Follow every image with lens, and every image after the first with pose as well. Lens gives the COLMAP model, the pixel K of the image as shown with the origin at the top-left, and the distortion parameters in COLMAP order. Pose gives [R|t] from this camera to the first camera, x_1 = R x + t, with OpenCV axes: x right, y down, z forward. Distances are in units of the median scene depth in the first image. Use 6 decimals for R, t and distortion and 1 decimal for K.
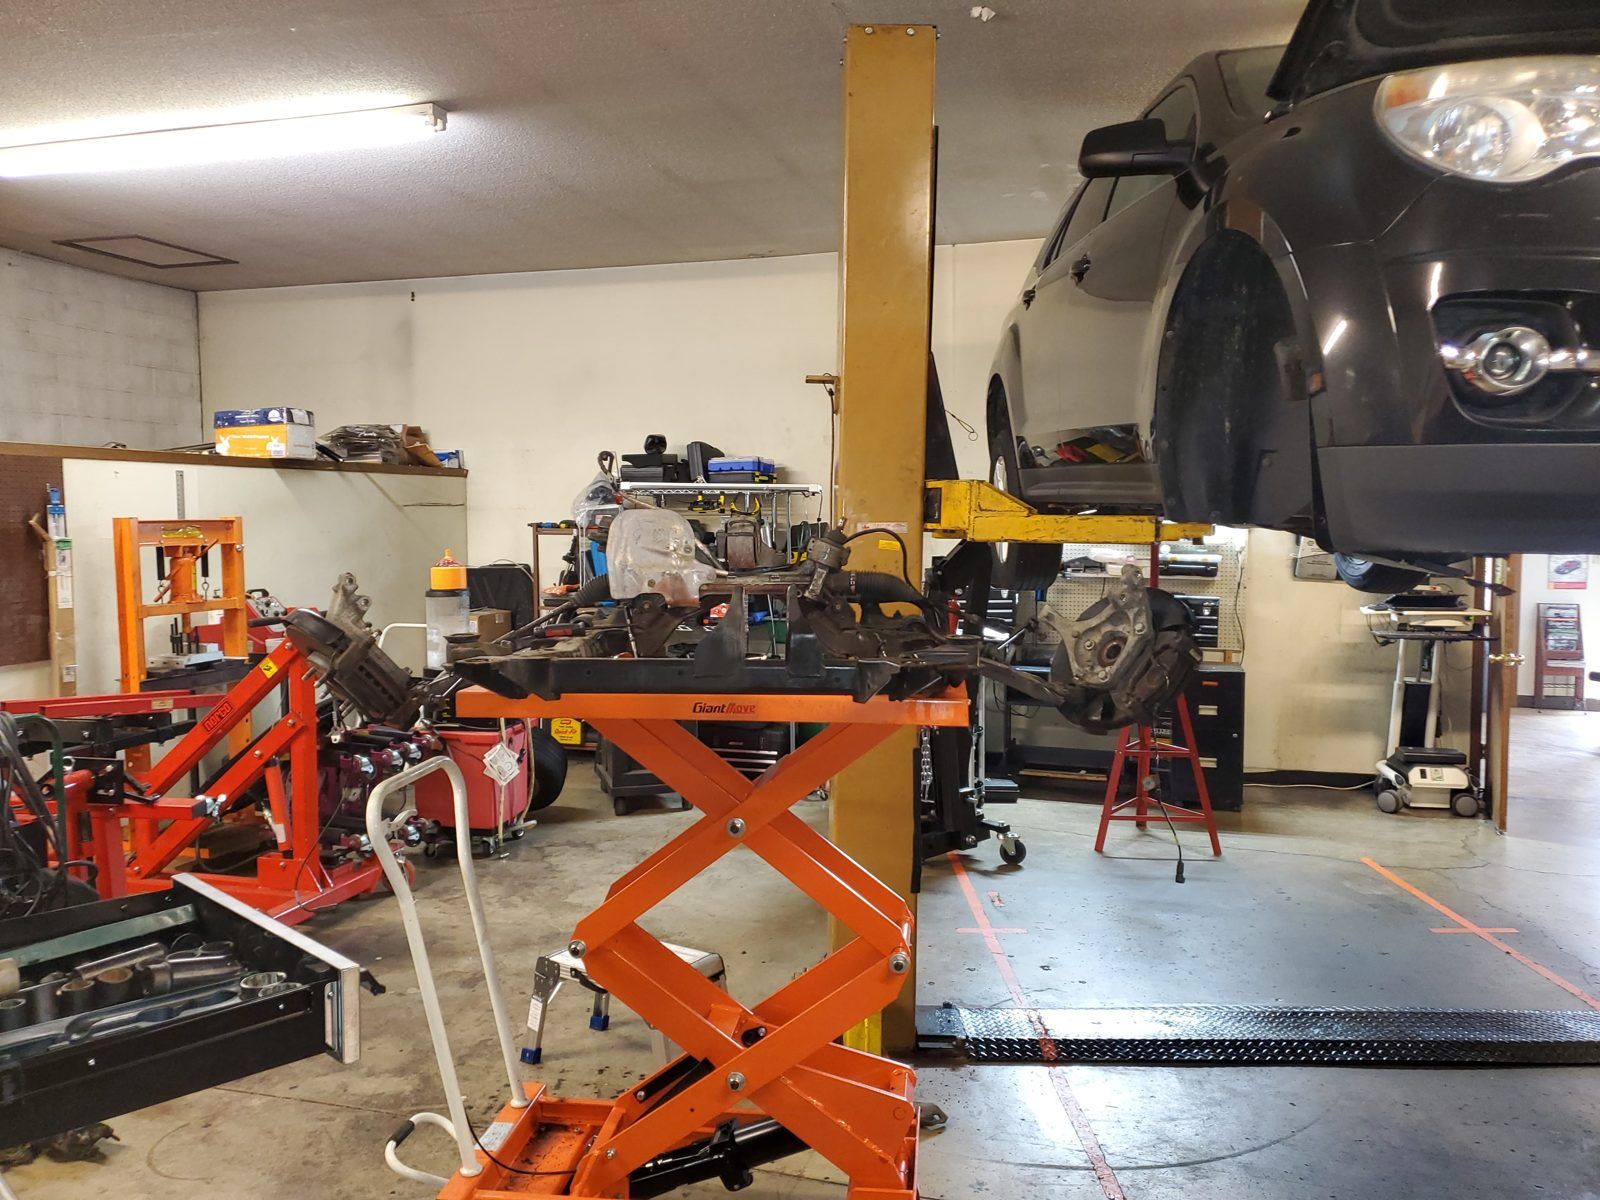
lens RADIAL K [[1191.0, 0, 797.7], [0, 1191.0, 602.0], [0, 0, 1]] dist [0.014306, -0.020910]
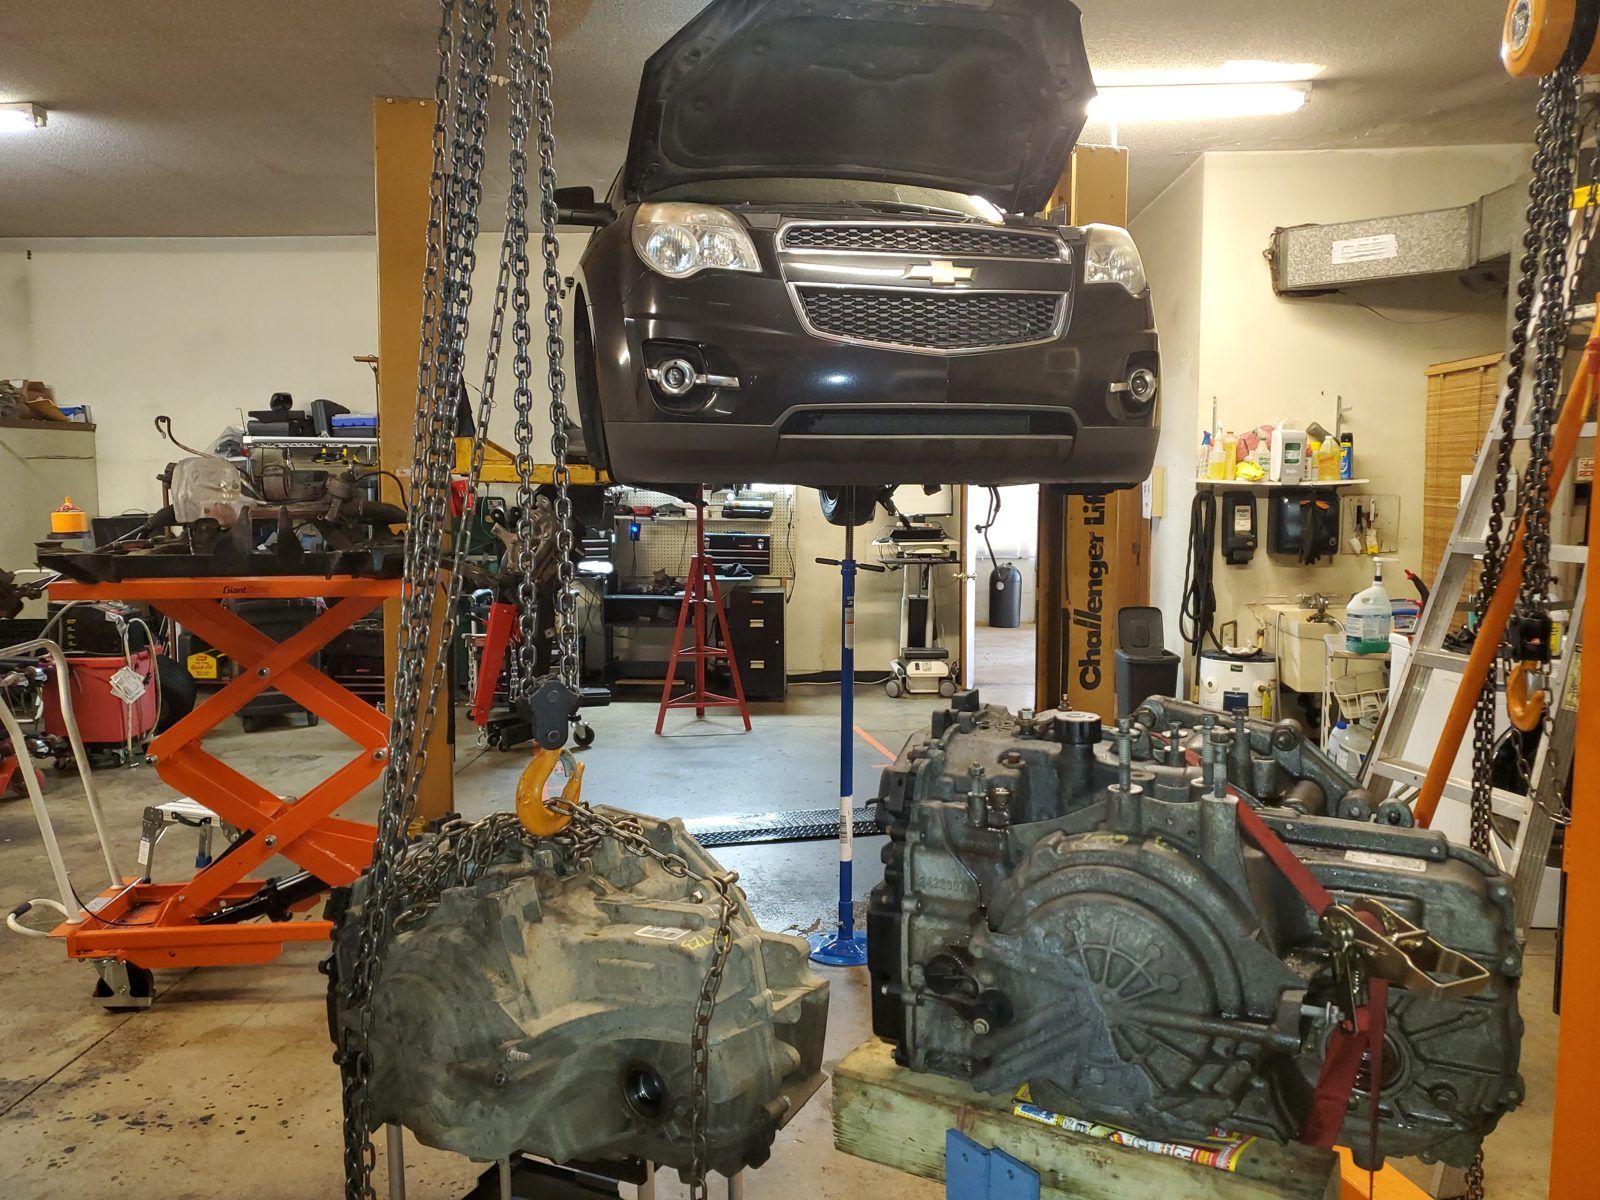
lens RADIAL K [[1191.0, 0, 814.7], [0, 1191.0, 605.1], [0, 0, 1]] dist [0.014306, -0.020910]
pose [[0.968690, -0.026395, 0.246868, 0.094805], [0.016882, 0.999034, 0.040573, 0.021688], [-0.247700, -0.035136, 0.968199, -0.232009]]
